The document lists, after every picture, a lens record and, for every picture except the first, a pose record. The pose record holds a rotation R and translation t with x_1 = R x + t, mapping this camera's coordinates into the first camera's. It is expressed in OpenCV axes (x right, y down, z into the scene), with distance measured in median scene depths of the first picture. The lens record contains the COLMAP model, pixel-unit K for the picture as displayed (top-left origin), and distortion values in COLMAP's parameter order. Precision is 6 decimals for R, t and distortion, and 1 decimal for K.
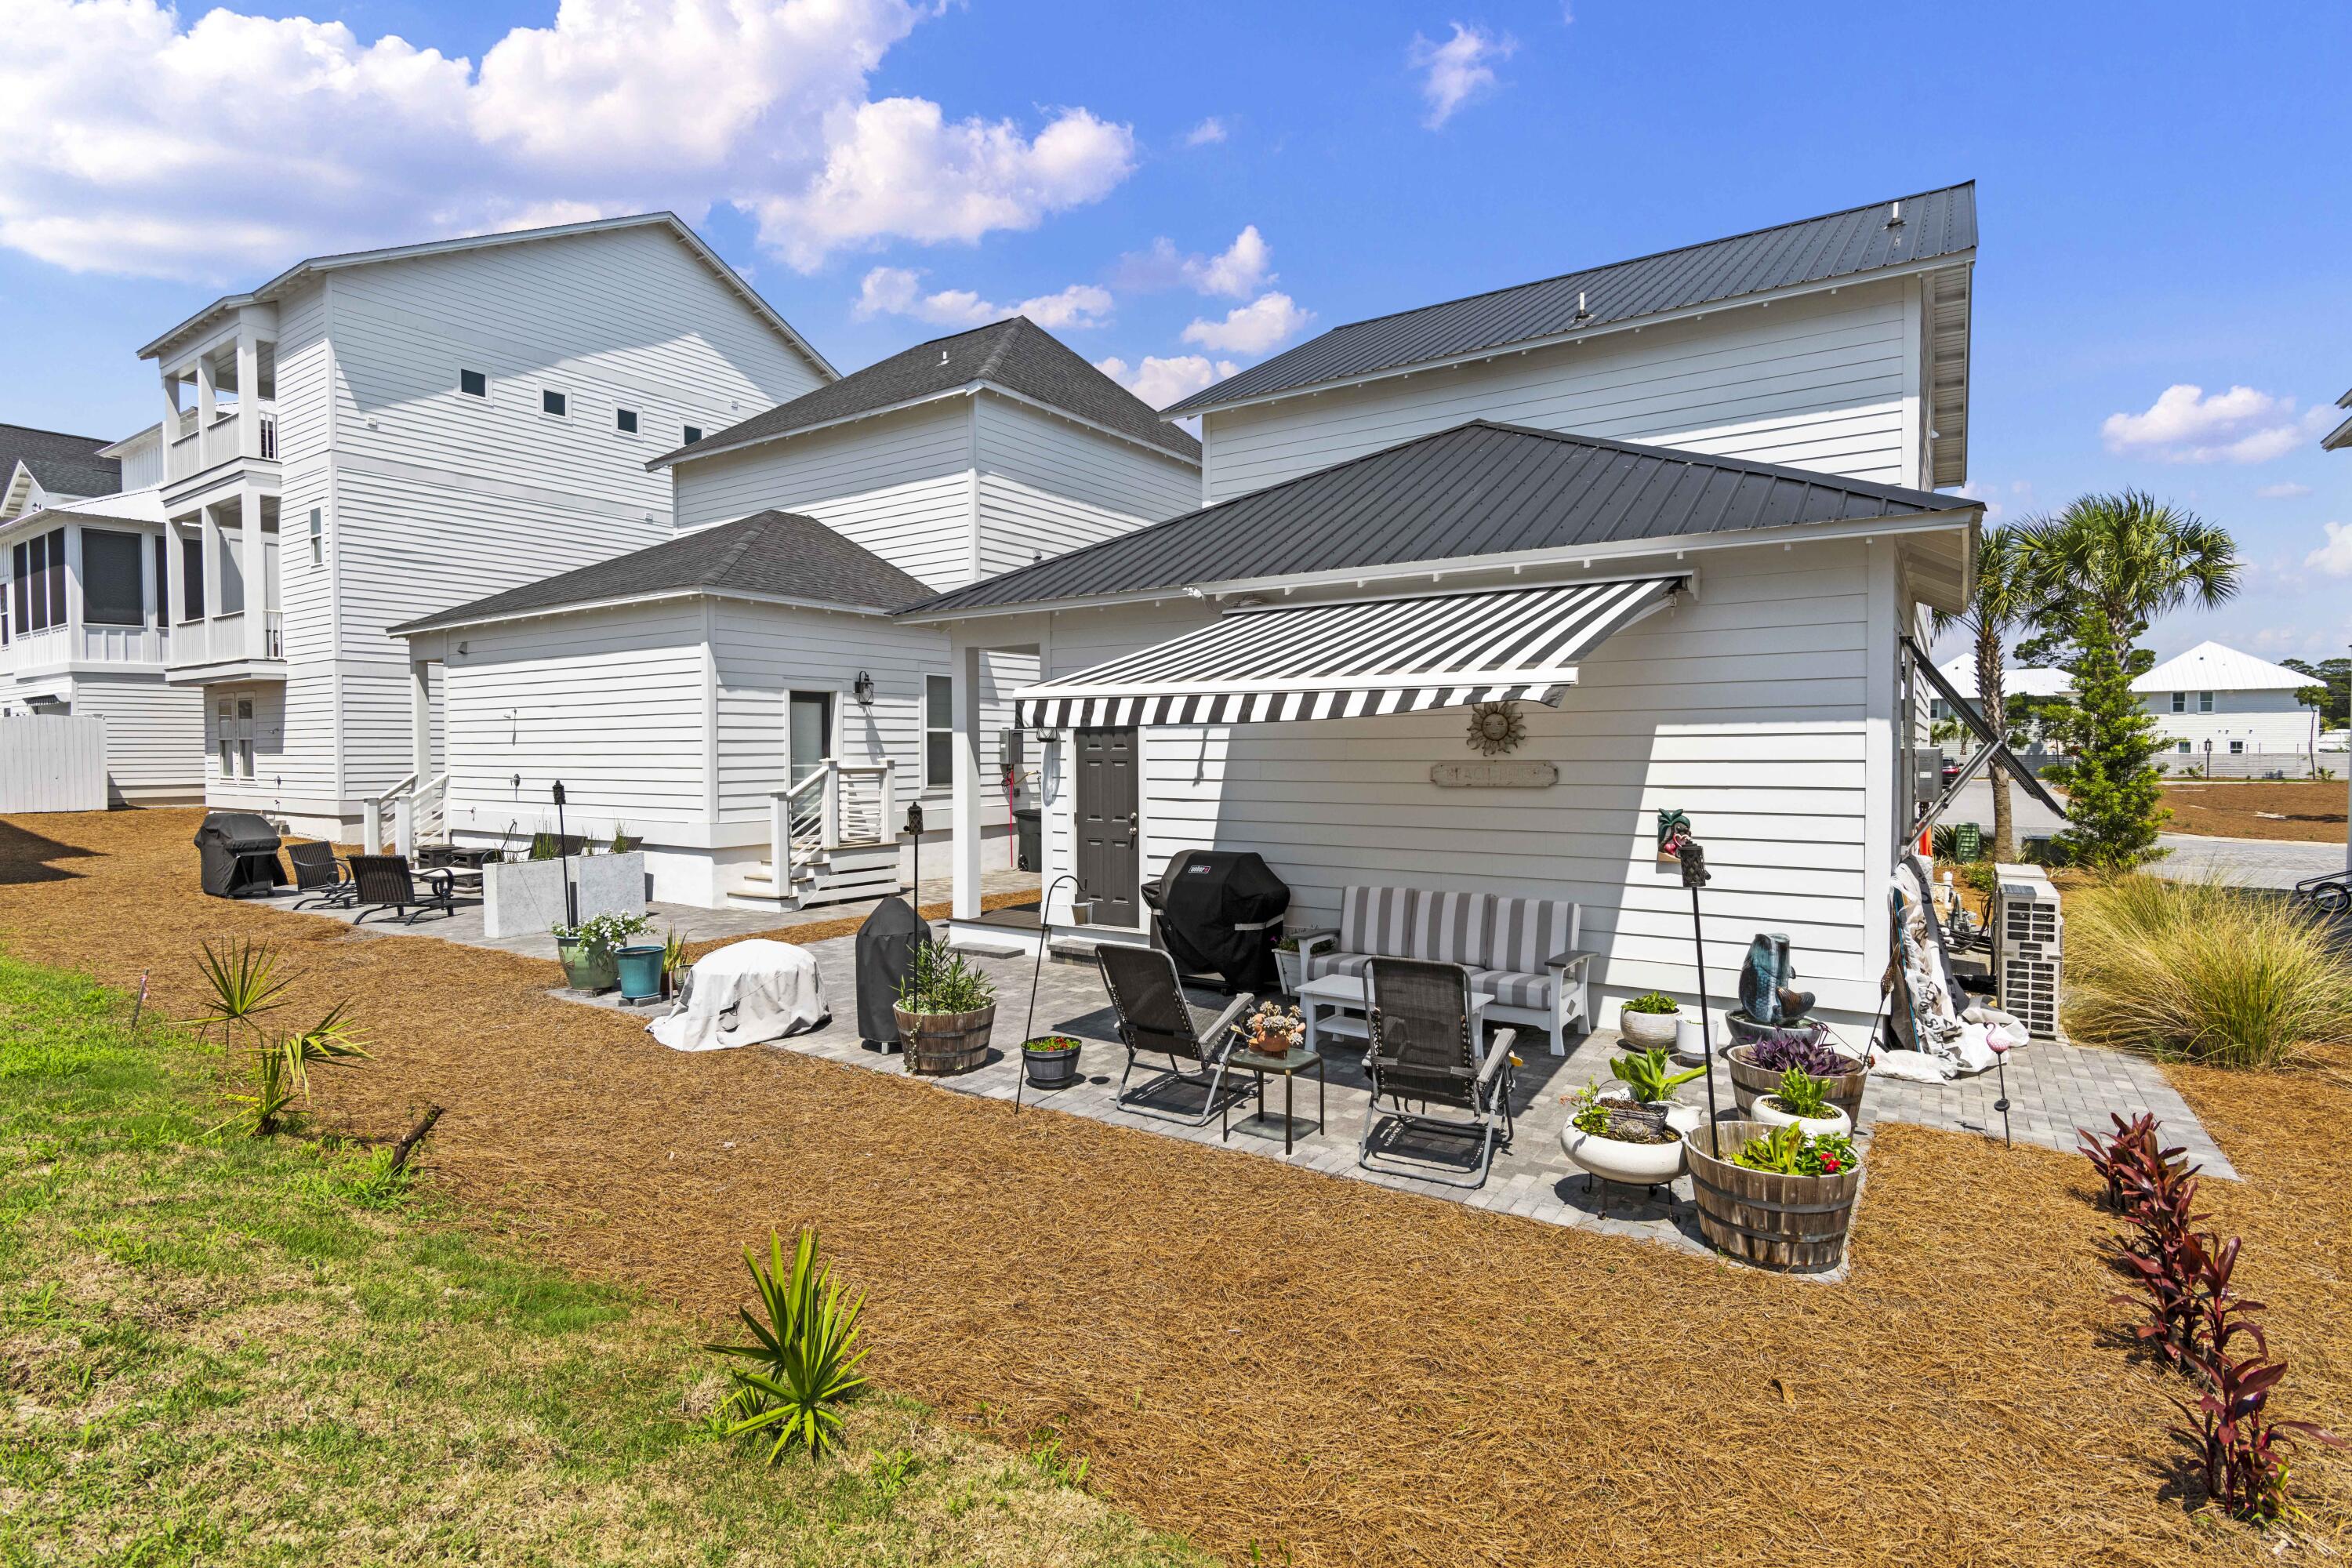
lens RADIAL K [[1153.6, 0, 1176.0], [0, 1153.6, 784.0], [0, 0, 1]] dist [0.001803, -0.000169]
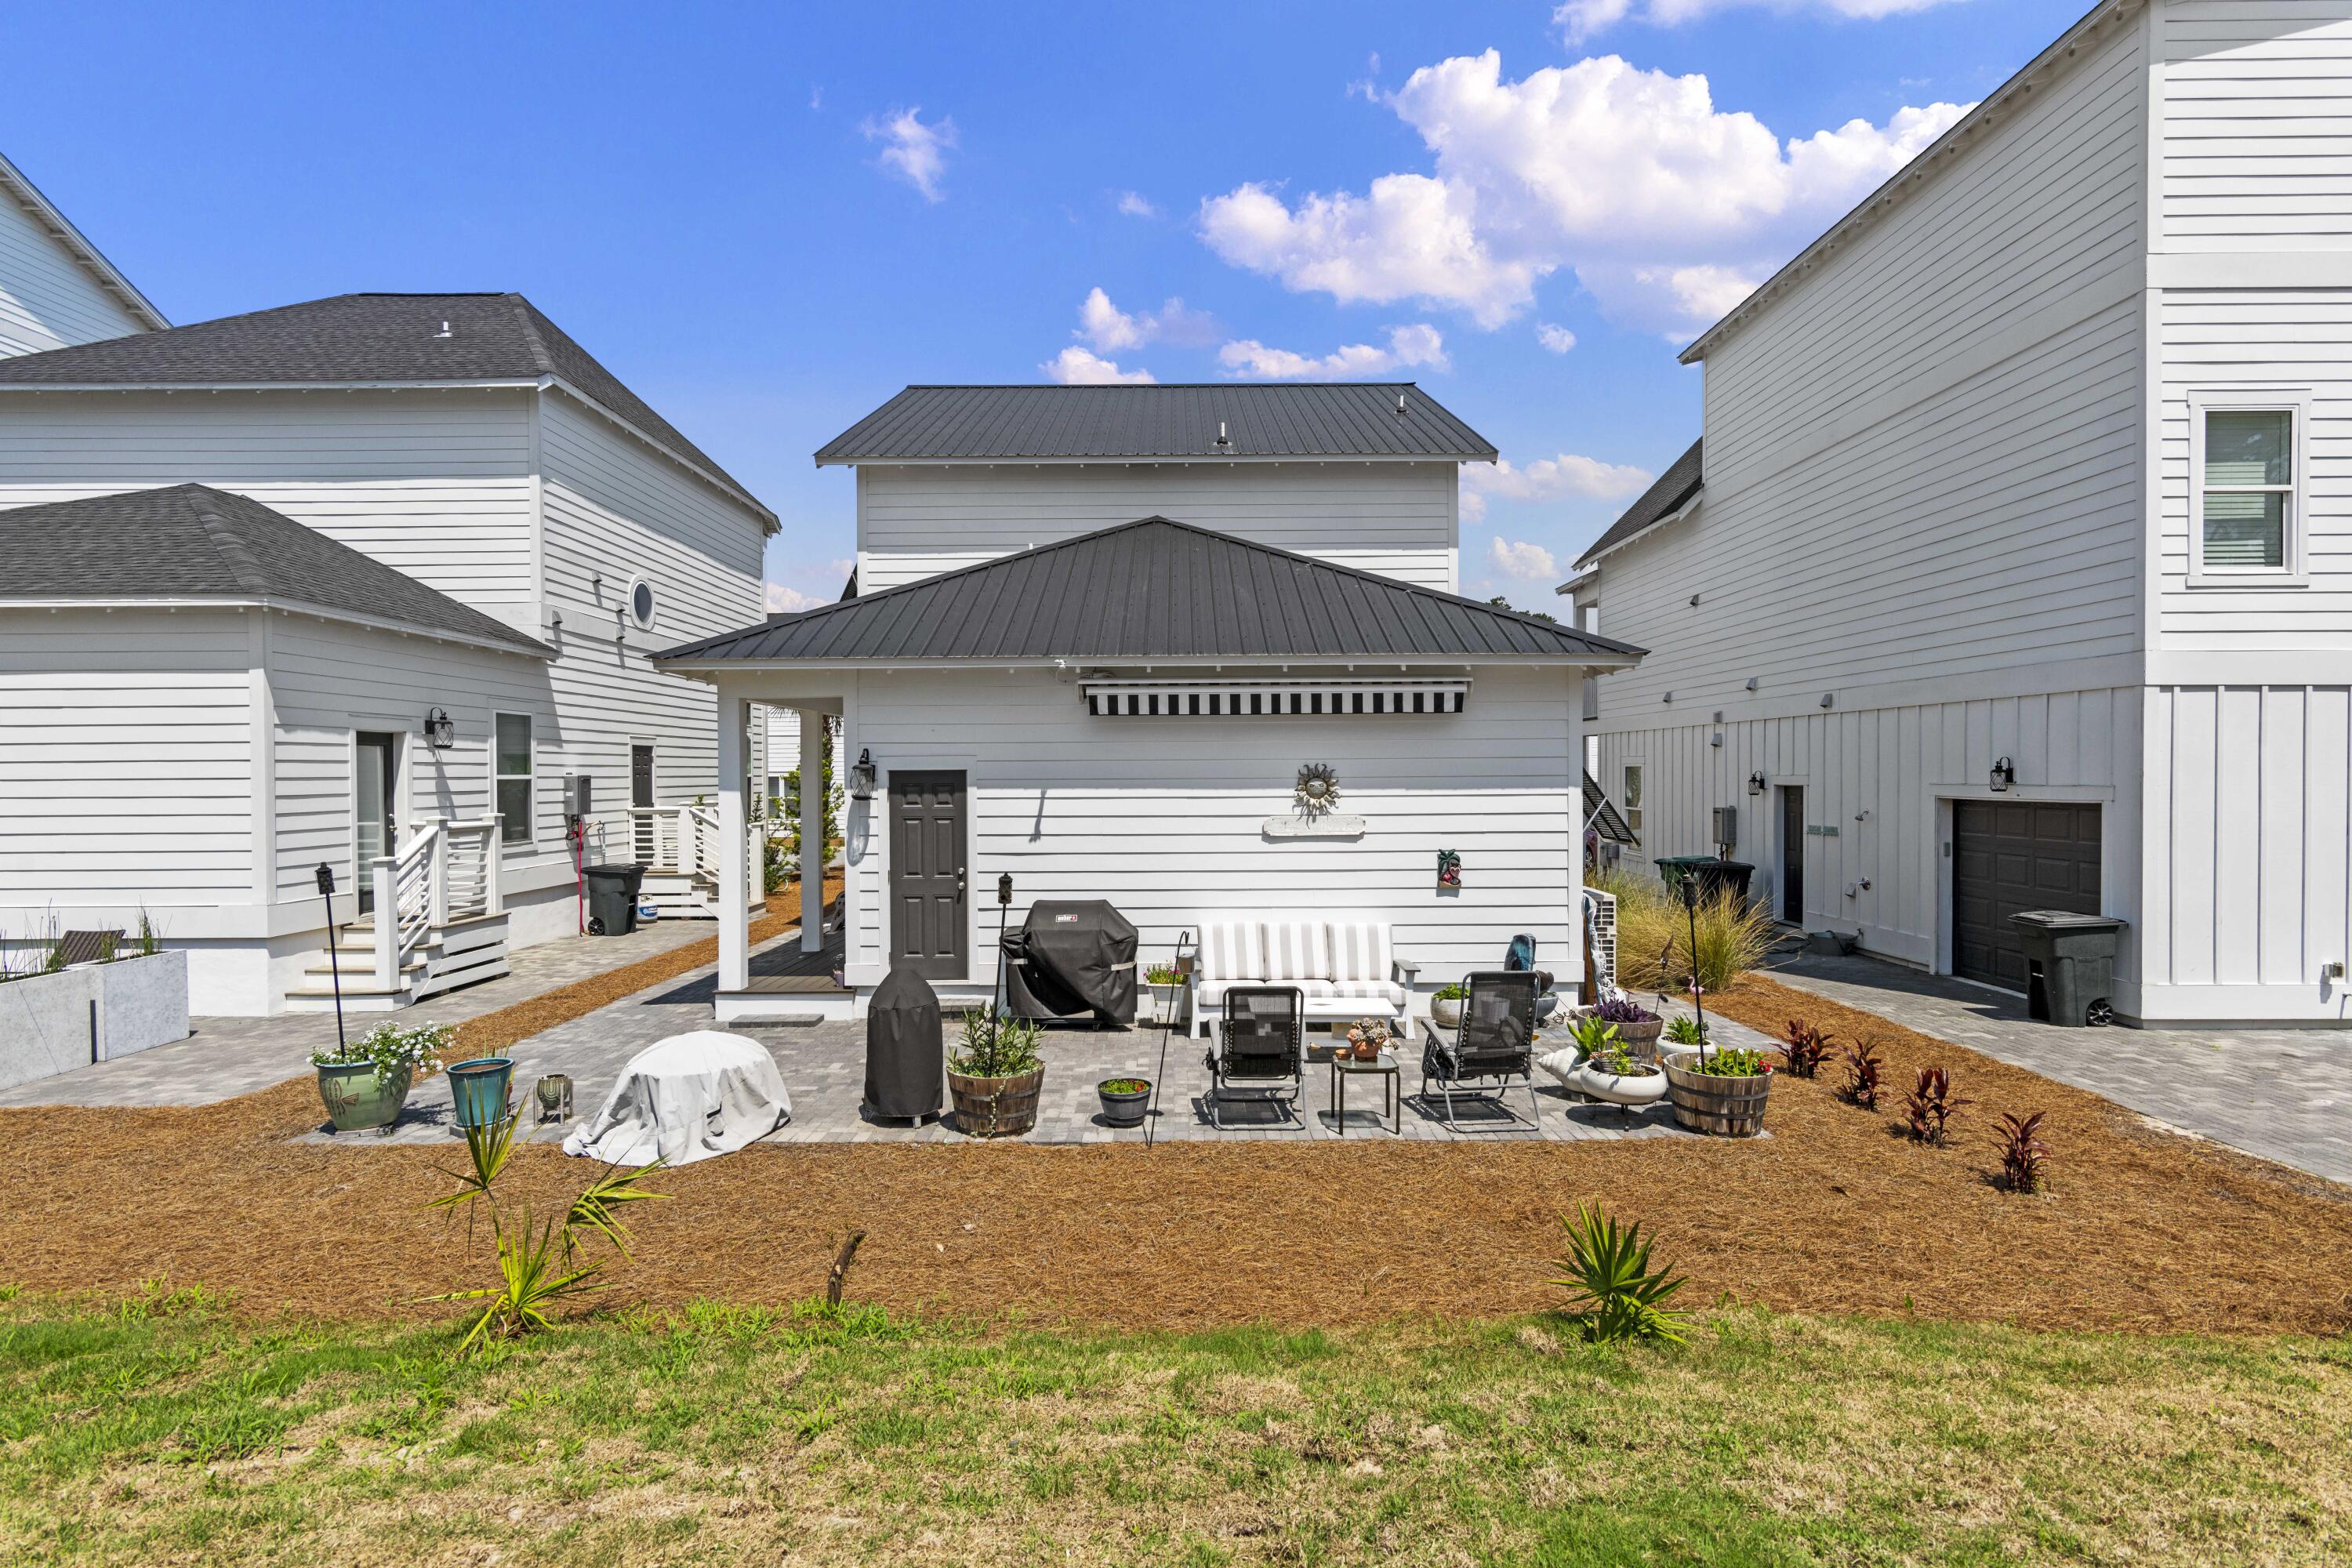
lens RADIAL K [[1142.7, 0, 1178.1], [0, 1142.7, 794.5], [0, 0, 1]] dist [0.003209, -0.000162]
pose [[0.826654, -0.010452, 0.562614, -0.429560], [0.019280, 0.999767, -0.009755, -0.025962], [-0.562381, 0.018912, 0.826662, 0.041924]]
